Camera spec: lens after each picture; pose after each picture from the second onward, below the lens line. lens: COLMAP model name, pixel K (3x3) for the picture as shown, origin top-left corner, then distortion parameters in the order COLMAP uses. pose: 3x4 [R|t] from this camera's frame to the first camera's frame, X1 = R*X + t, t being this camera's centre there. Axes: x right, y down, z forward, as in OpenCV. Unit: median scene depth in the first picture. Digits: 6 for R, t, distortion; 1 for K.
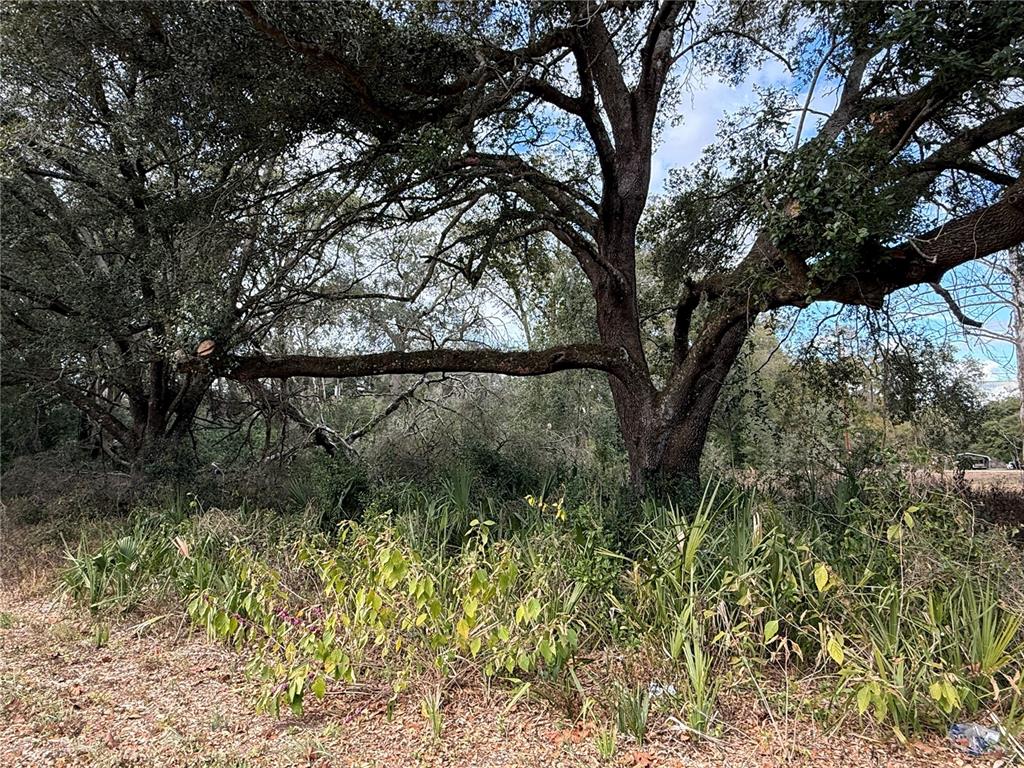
lens RADIAL K [[625.3, 0, 512.0], [0, 625.3, 382.9], [0, 0, 1]] dist [0.009234, 0.004274]
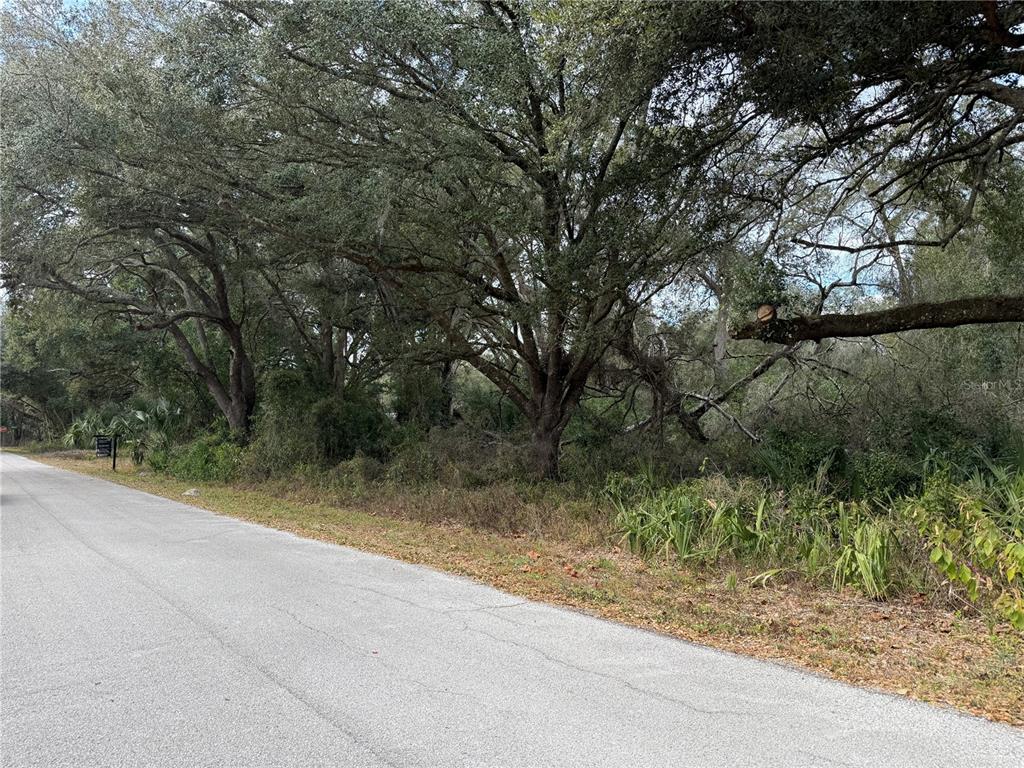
lens RADIAL K [[715.1, 0, 512.0], [0, 715.1, 384.4], [0, 0, 1]] dist [-0.000274, -0.000078]
pose [[0.993490, -0.034604, 0.108535, -0.764769], [0.033454, 0.999363, 0.012393, 0.033222], [-0.108894, -0.008682, 0.994015, -0.166185]]
